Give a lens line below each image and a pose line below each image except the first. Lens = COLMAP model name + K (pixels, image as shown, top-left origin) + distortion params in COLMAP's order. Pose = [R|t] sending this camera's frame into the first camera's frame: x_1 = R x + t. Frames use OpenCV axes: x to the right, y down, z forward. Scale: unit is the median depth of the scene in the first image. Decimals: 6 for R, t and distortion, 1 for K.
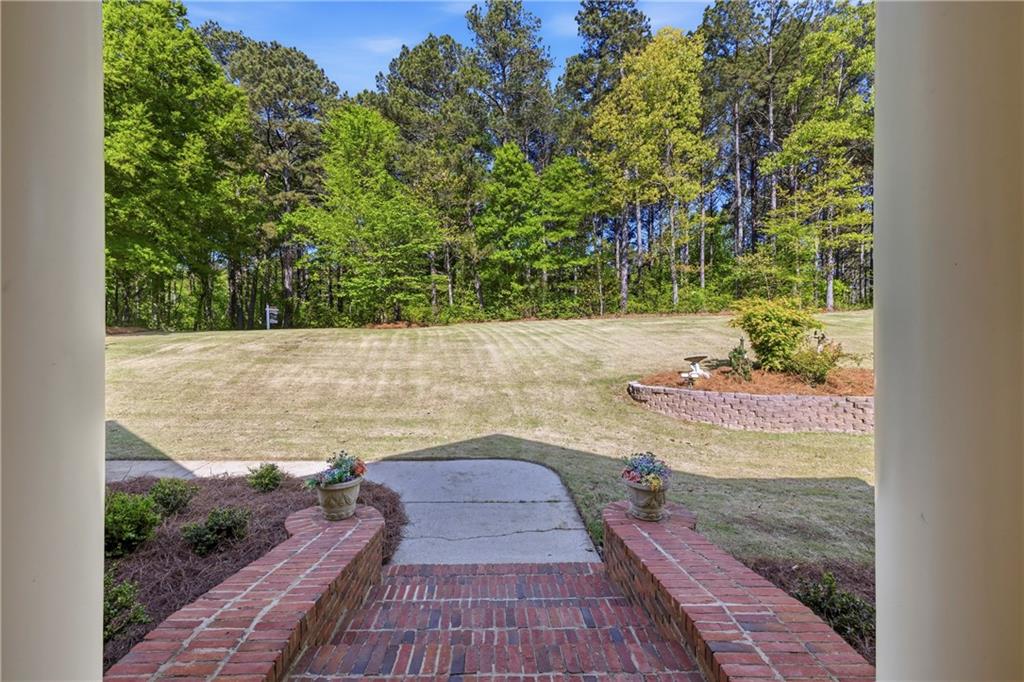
lens RADIAL K [[436.8, 0, 510.5], [0, 436.8, 339.9], [0, 0, 1]] dist [-0.002711, -0.000367]
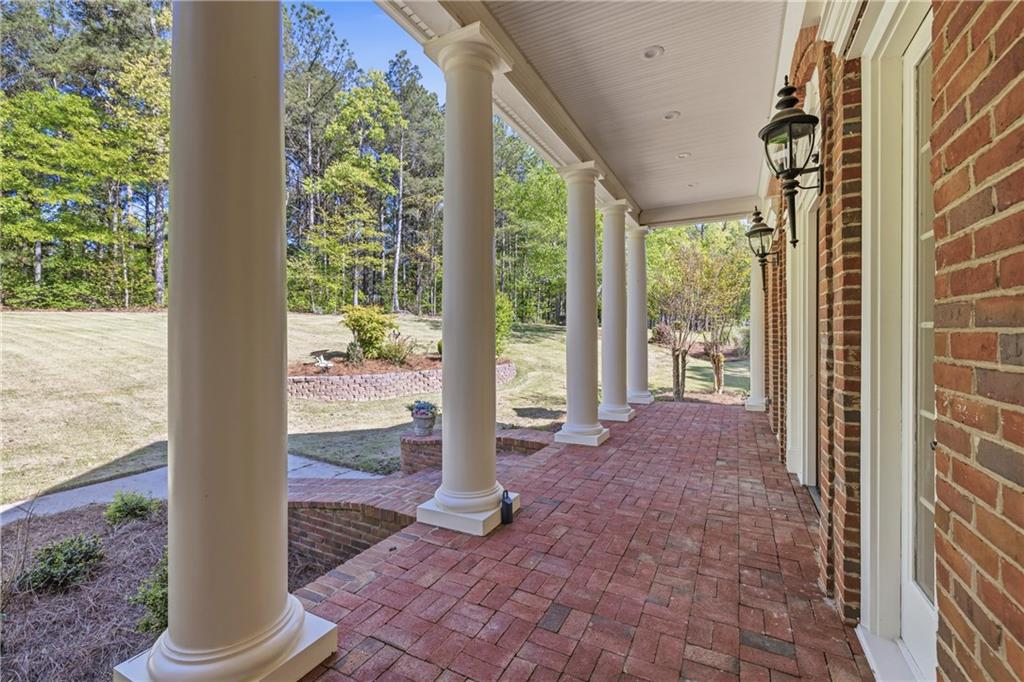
lens RADIAL K [[436.8, 0, 514.0], [0, 436.8, 337.2], [0, 0, 1]] dist [-0.002711, -0.000367]
pose [[0.477987, -0.006526, 0.878343, -0.185202], [0.005180, 0.999976, 0.004611, -0.000433], [-0.878352, 0.002346, 0.478009, -0.031324]]
